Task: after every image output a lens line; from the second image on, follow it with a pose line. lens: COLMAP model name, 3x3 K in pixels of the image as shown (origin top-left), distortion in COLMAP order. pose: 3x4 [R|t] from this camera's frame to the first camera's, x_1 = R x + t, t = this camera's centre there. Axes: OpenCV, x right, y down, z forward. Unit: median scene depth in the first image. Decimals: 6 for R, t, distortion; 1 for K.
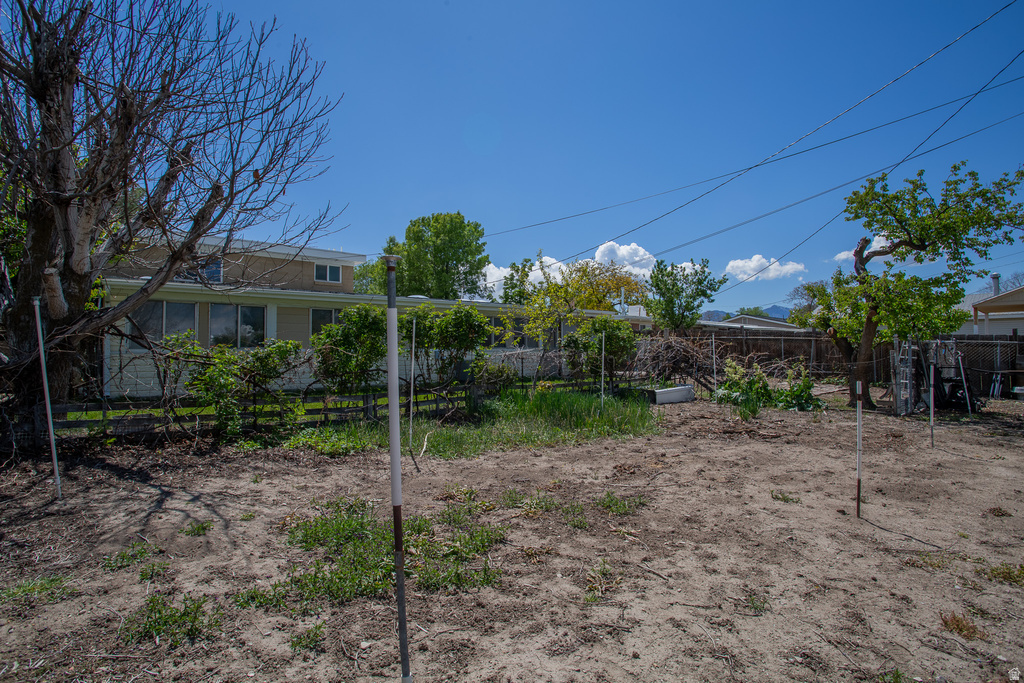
lens RADIAL K [[505.0, 0, 508.1], [0, 505.0, 339.2], [0, 0, 1]] dist [-0.077017, 0.033628]
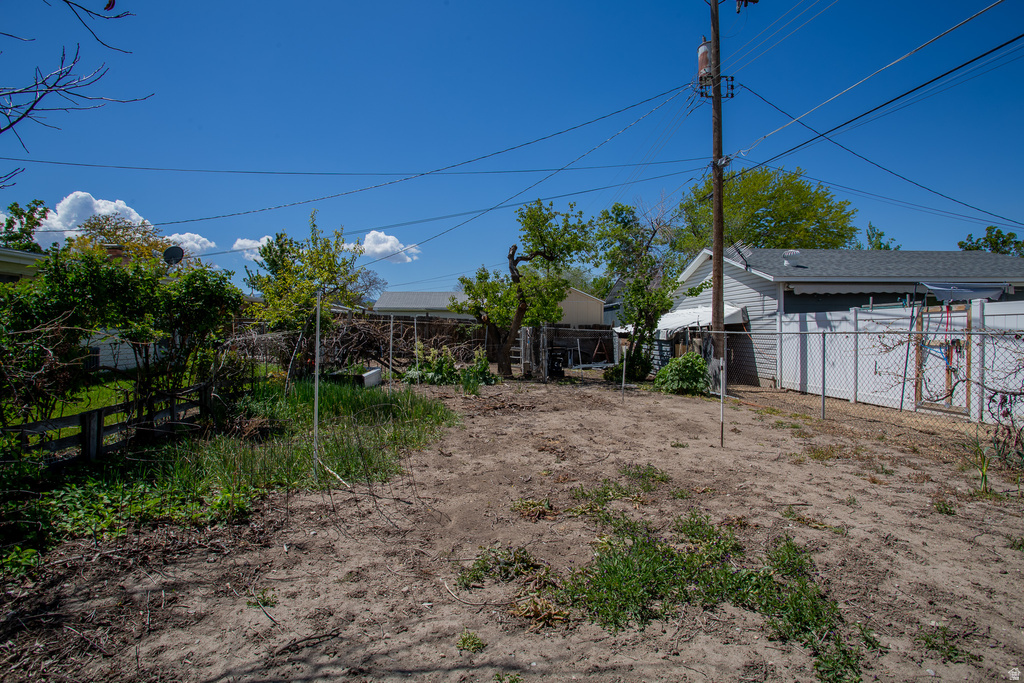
lens RADIAL K [[505.0, 0, 508.1], [0, 505.0, 339.2], [0, 0, 1]] dist [-0.077017, 0.033628]
pose [[0.599810, -0.007666, 0.800106, -0.348374], [-0.022176, 0.999411, 0.026201, 0.002431], [-0.799835, -0.033459, 0.599286, 0.239278]]
